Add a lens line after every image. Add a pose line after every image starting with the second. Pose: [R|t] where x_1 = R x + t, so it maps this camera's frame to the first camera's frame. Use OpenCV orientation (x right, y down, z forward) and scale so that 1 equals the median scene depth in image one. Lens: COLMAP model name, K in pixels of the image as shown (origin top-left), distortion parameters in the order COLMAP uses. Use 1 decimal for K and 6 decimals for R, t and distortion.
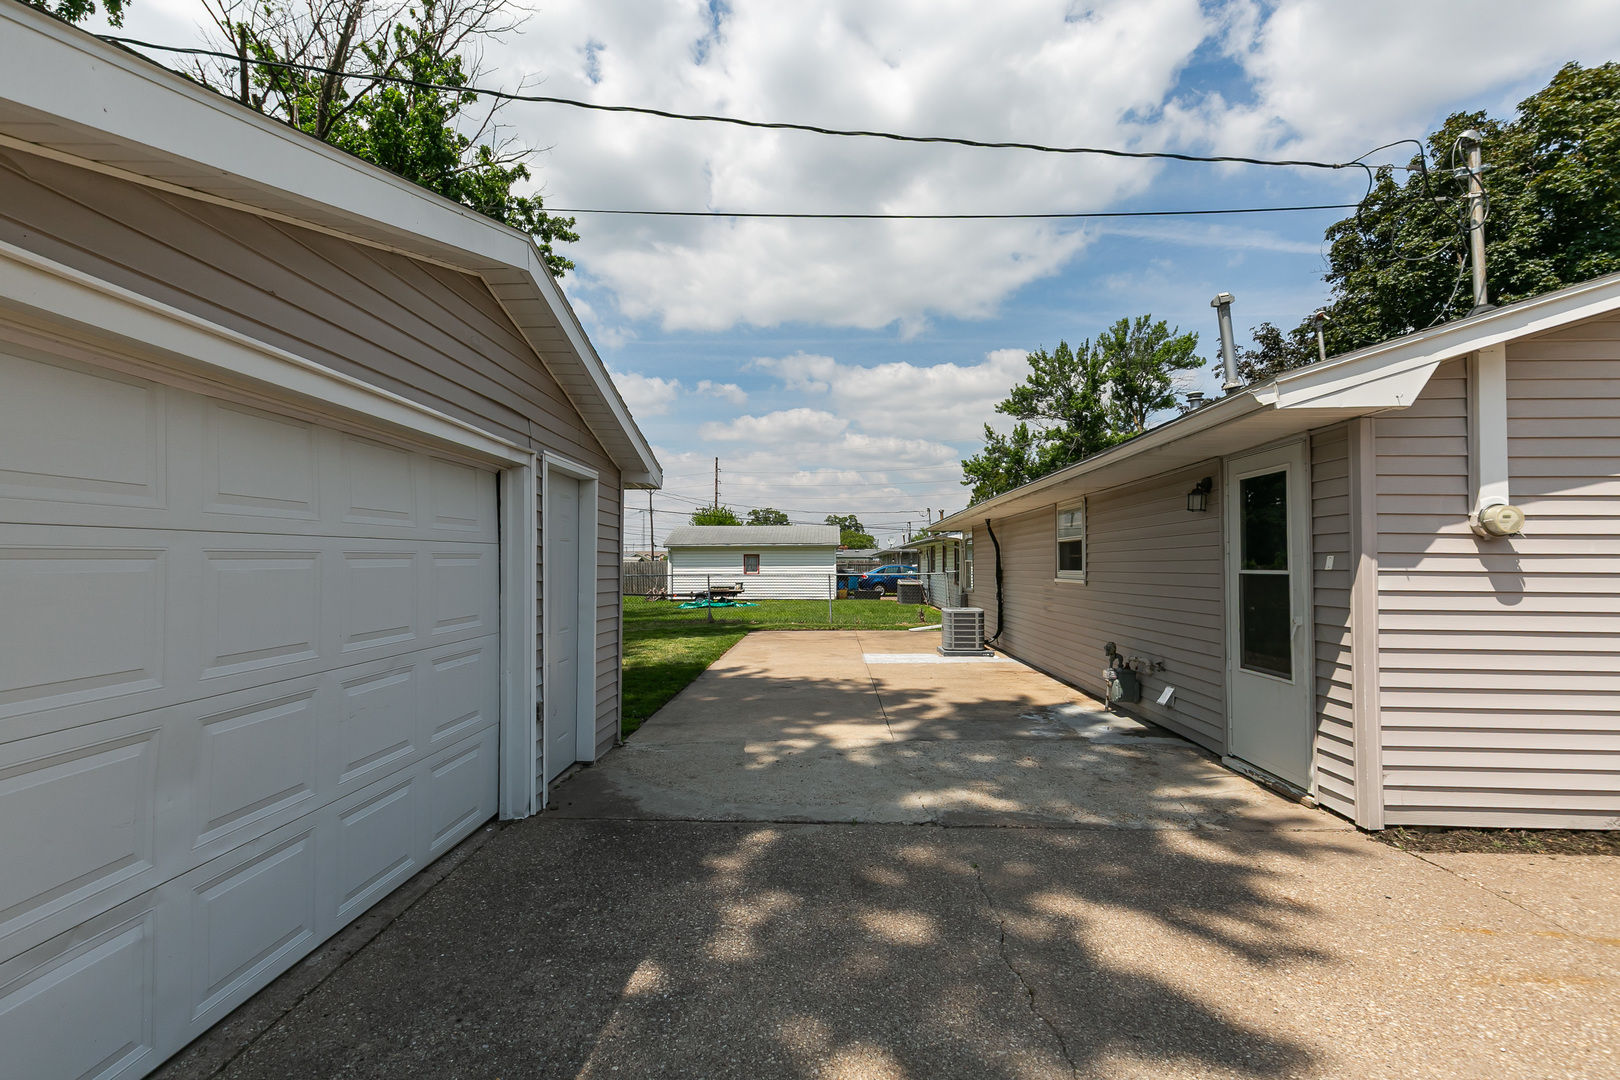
lens RADIAL K [[730.3, 0, 803.2], [0, 730.3, 540.9], [0, 0, 1]] dist [0.009530, -0.002625]
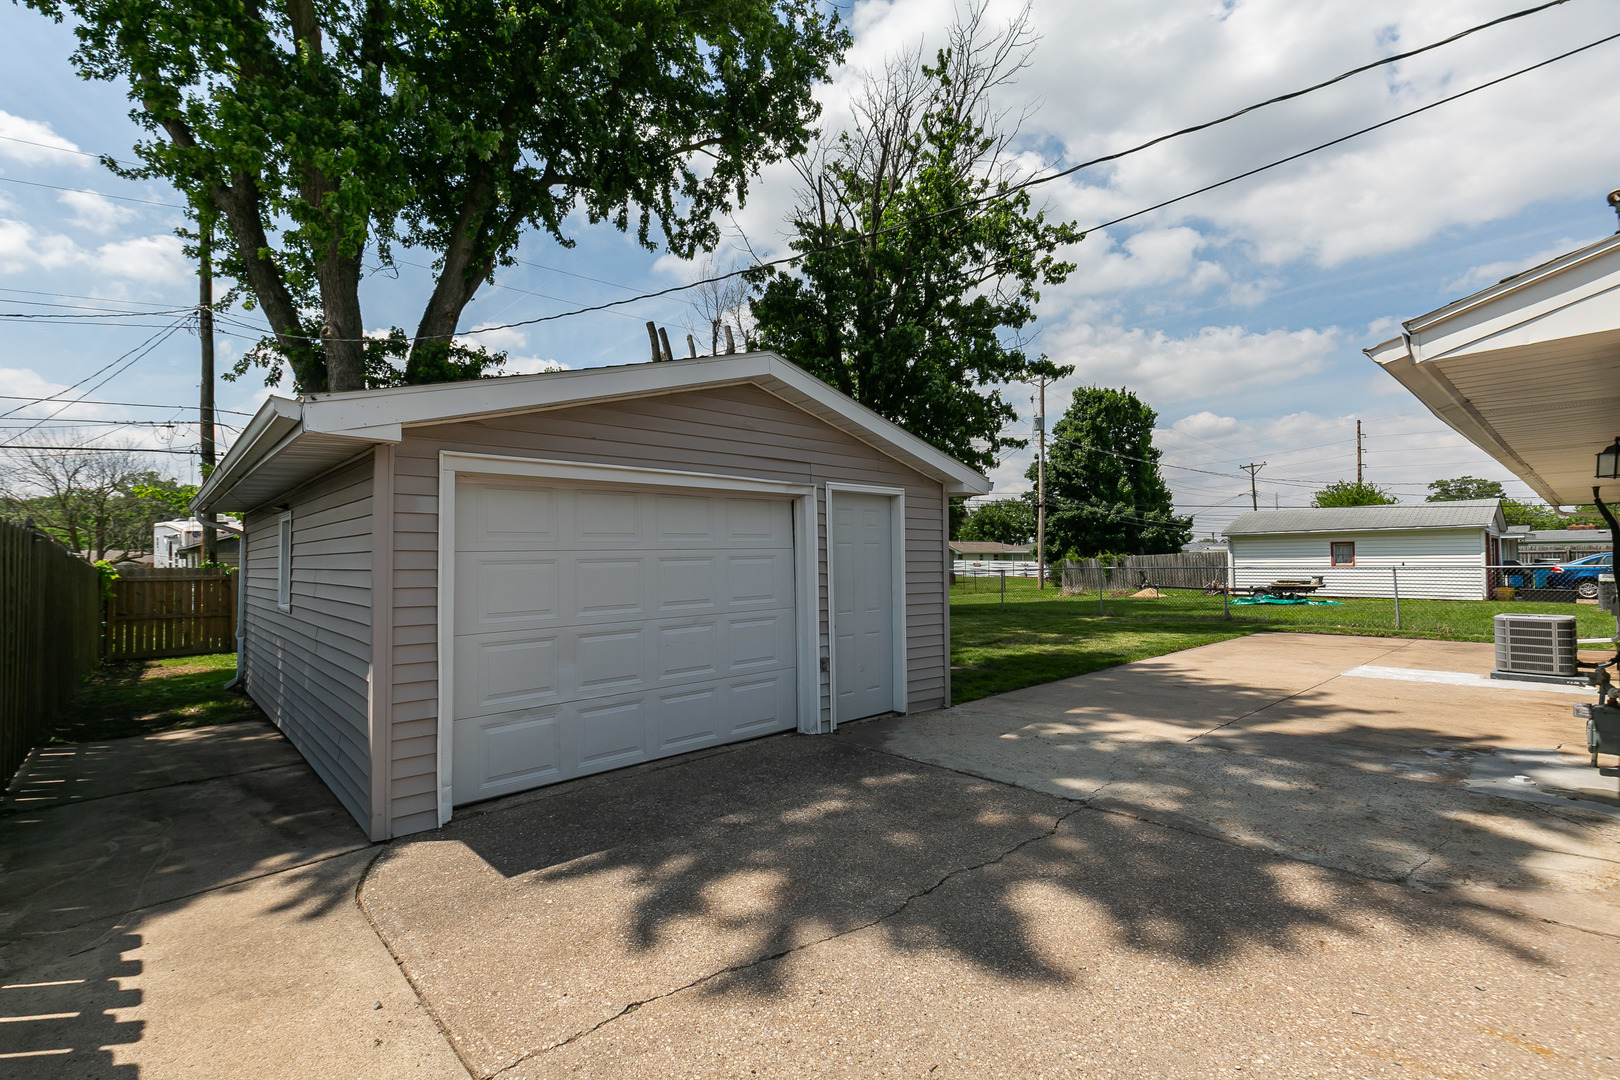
lens RADIAL K [[730.3, 0, 801.9], [0, 730.3, 540.4], [0, 0, 1]] dist [0.009530, -0.002625]
pose [[0.699078, -0.025636, -0.714586, 0.662670], [0.033669, 0.999429, -0.002916, -0.007311], [0.714252, -0.022021, 0.699542, -0.032091]]
